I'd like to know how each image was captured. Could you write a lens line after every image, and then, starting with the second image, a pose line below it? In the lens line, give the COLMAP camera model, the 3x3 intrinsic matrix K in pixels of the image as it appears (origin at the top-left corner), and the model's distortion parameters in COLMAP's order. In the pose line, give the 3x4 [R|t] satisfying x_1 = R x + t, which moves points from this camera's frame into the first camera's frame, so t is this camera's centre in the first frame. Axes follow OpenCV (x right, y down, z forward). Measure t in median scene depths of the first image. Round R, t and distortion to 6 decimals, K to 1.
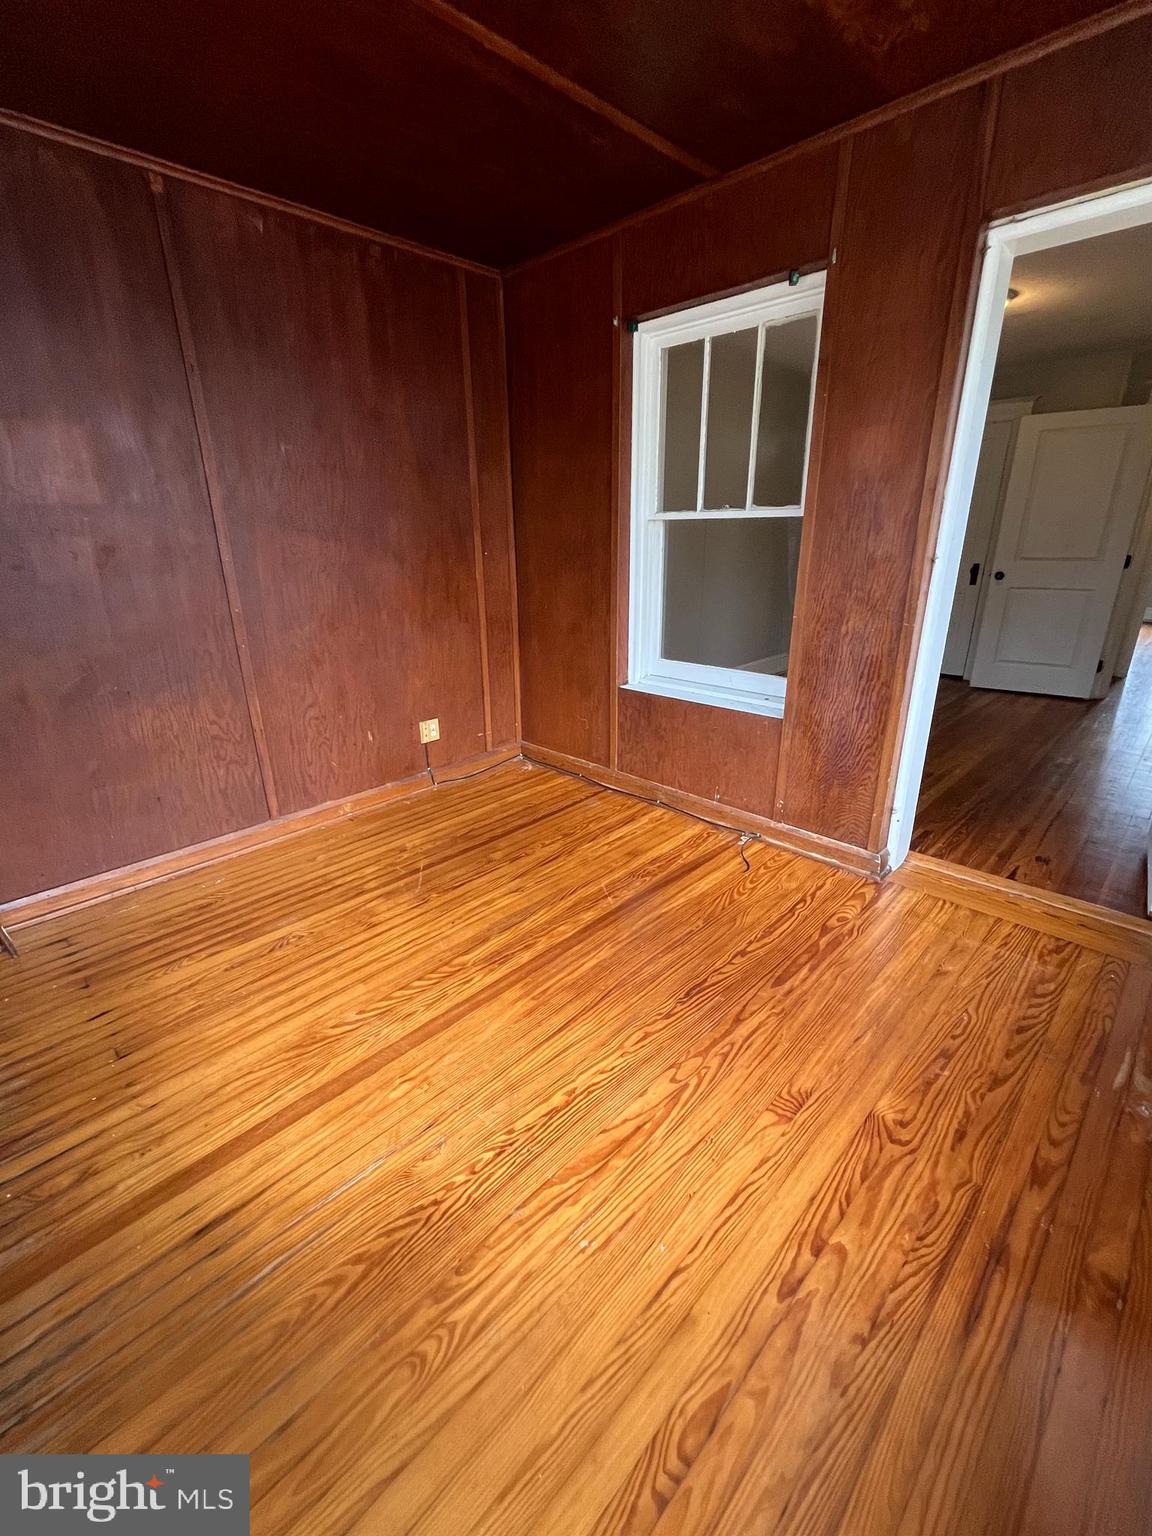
lens RADIAL K [[643.8, 0, 576.0], [0, 643.8, 768.0], [0, 0, 1]] dist [-0.009441, -0.000186]
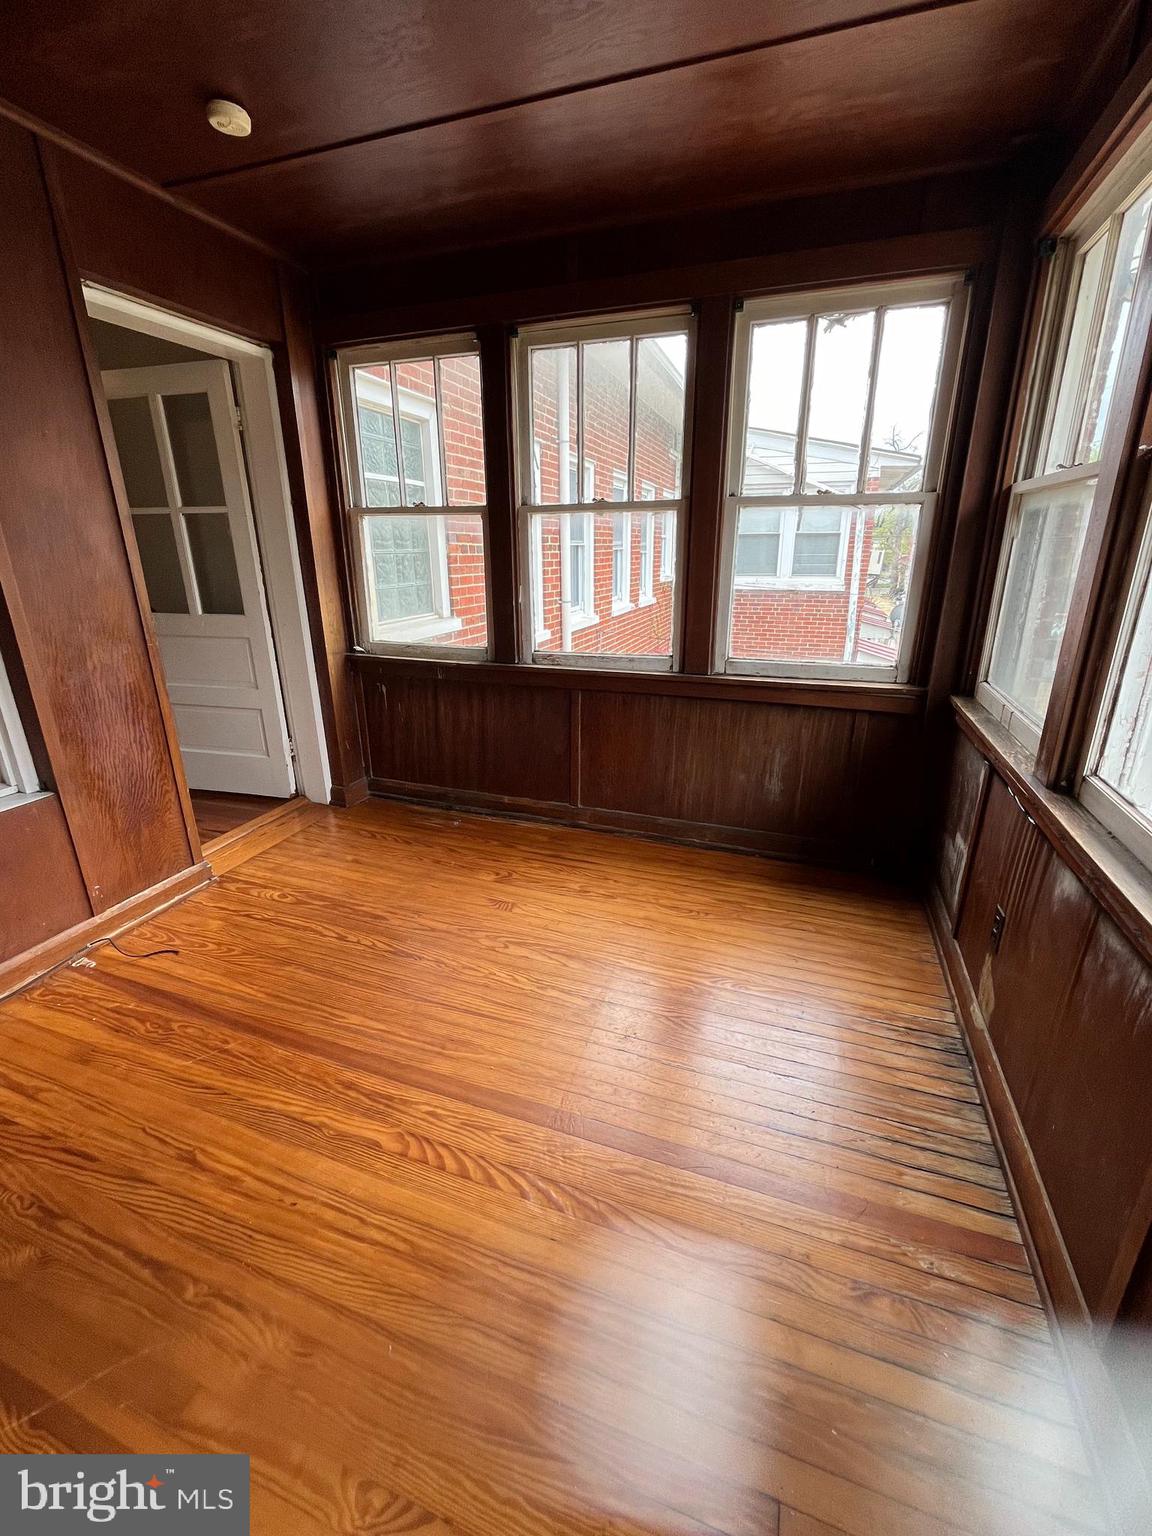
lens RADIAL K [[643.8, 0, 576.0], [0, 643.8, 768.0], [0, 0, 1]] dist [-0.009441, -0.000186]
pose [[-0.425549, -0.279667, 0.860636, -0.763325], [0.321414, 0.842326, 0.432643, -0.296261], [-0.845932, 0.460732, -0.268561, 0.821759]]
